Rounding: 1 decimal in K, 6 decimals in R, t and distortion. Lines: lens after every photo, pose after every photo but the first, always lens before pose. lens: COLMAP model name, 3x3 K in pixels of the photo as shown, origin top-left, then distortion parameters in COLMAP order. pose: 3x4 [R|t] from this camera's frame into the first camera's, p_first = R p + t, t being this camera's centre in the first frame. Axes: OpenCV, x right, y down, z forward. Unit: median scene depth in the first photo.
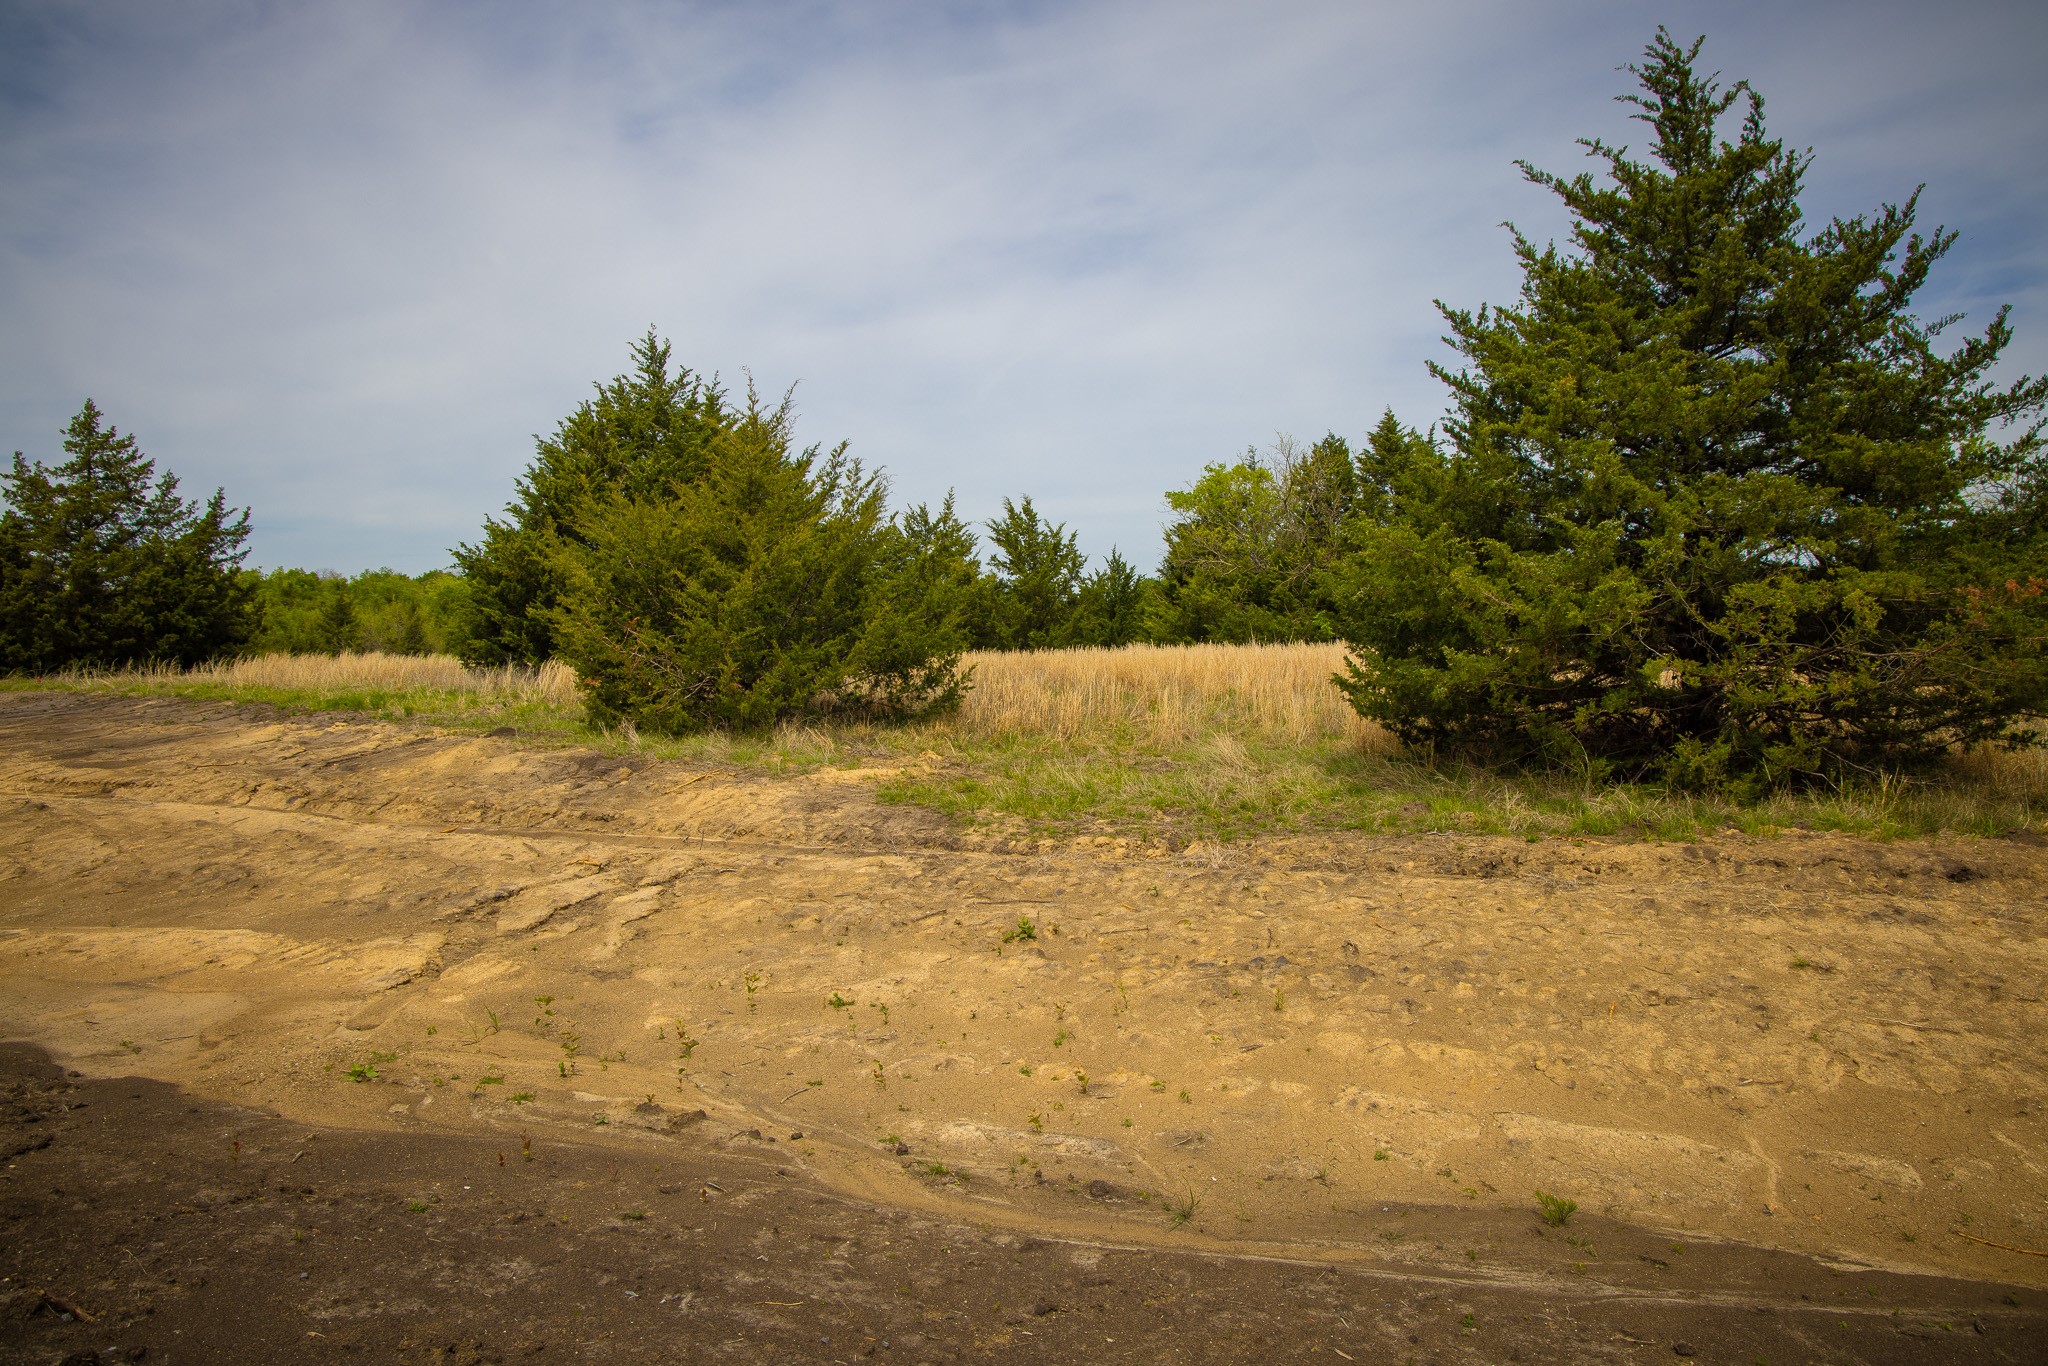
lens RADIAL K [[1441.9, 0, 1037.9], [0, 1441.9, 687.5], [0, 0, 1]] dist [-0.093252, 0.070048]
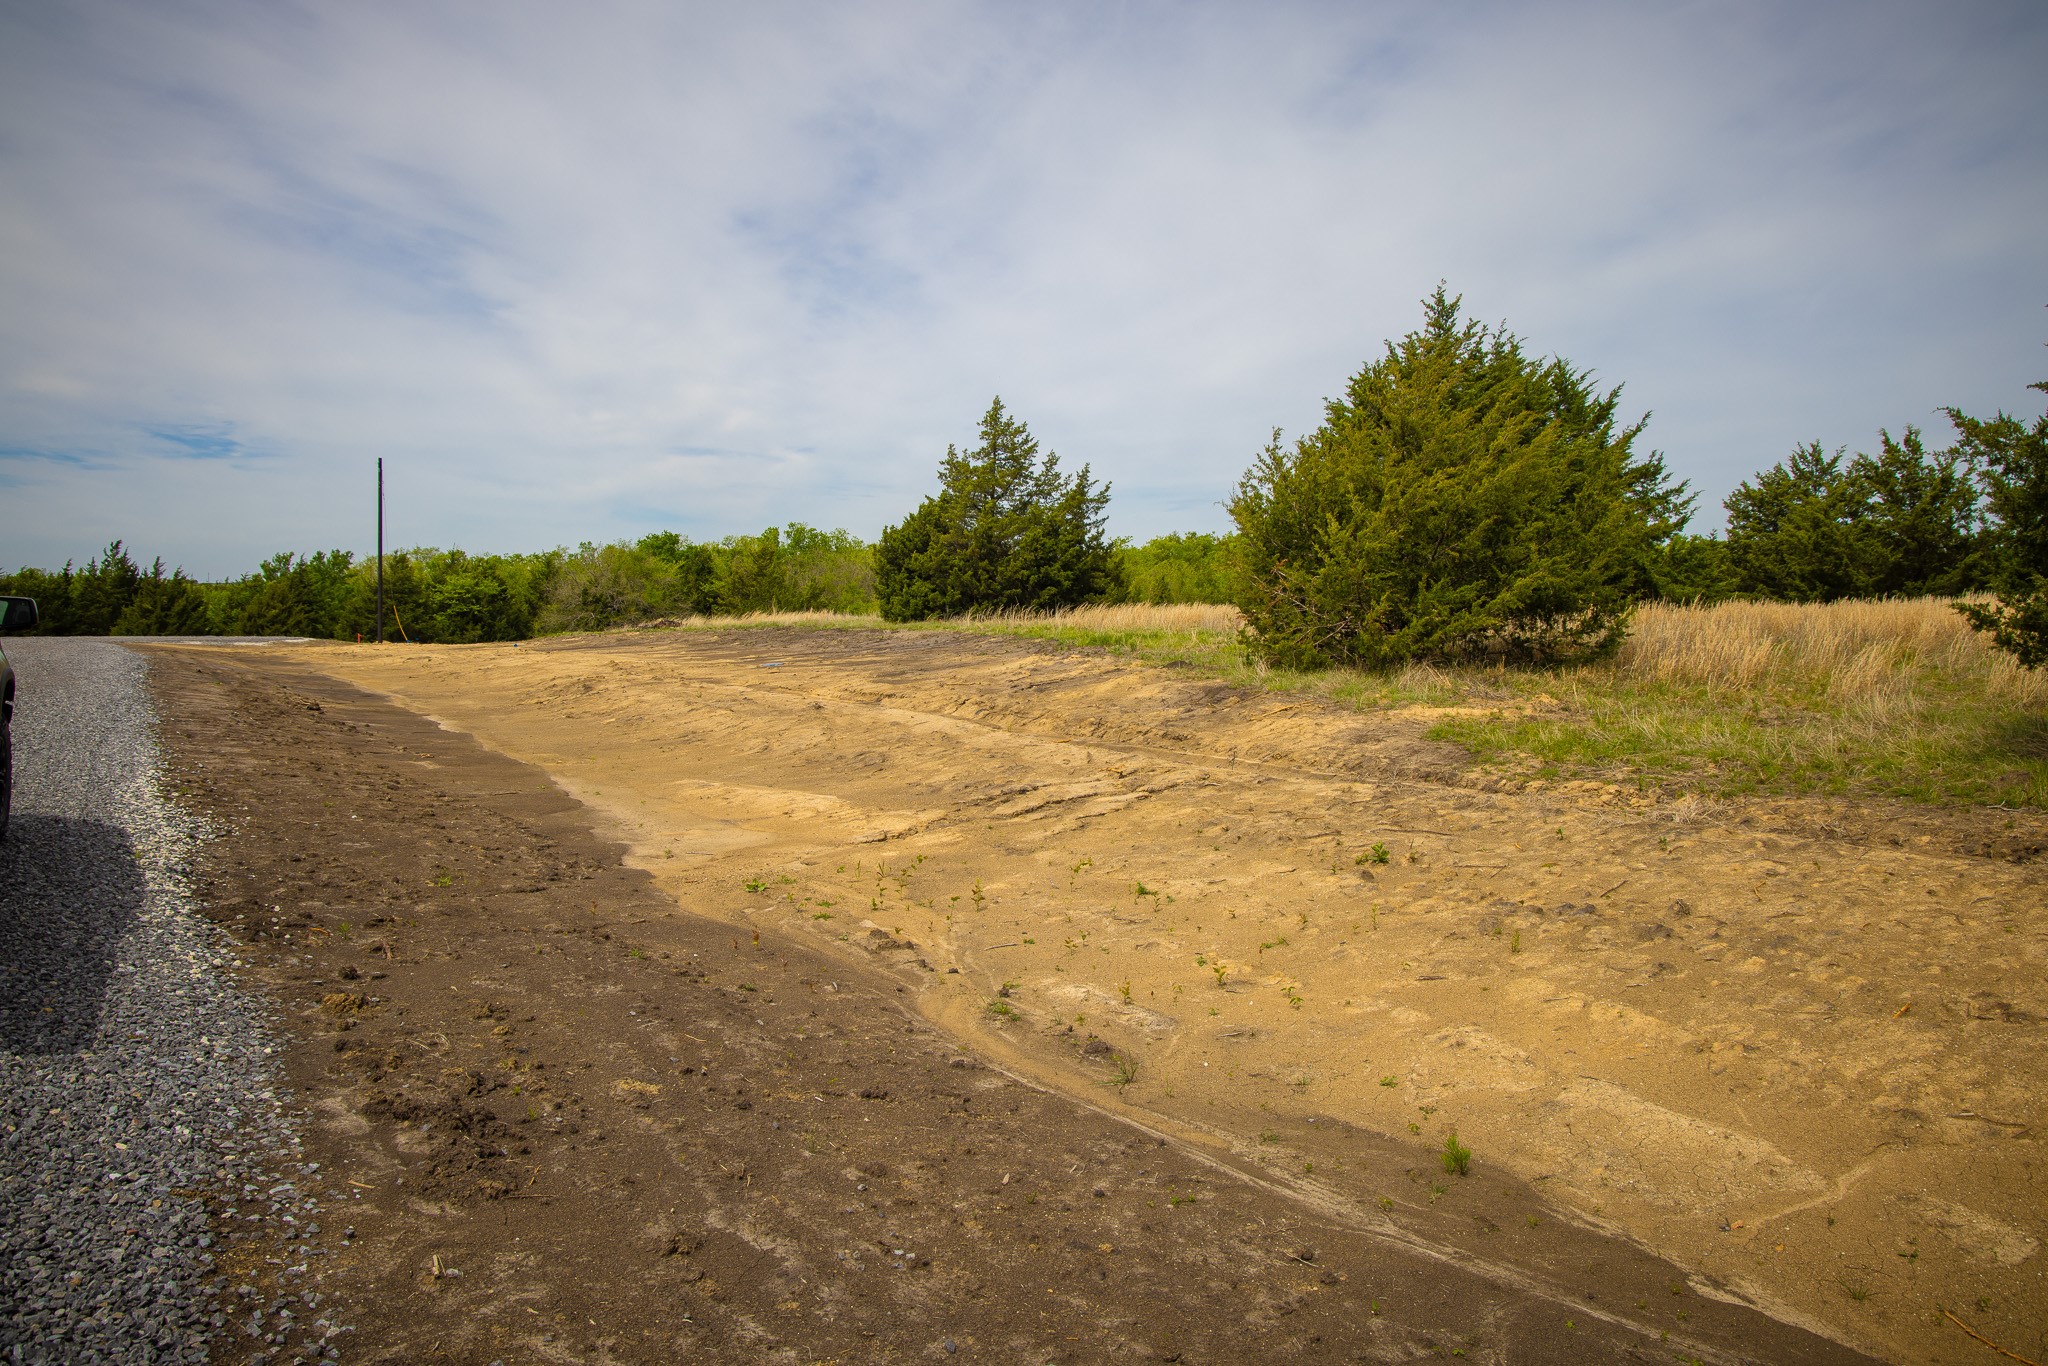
lens RADIAL K [[1441.9, 0, 1037.9], [0, 1441.9, 687.5], [0, 0, 1]] dist [-0.093252, 0.070048]
pose [[0.785278, 0.036112, -0.618089, 0.148459], [-0.019208, 0.999238, 0.033977, 0.007824], [0.618845, -0.014809, 0.785374, 0.022900]]
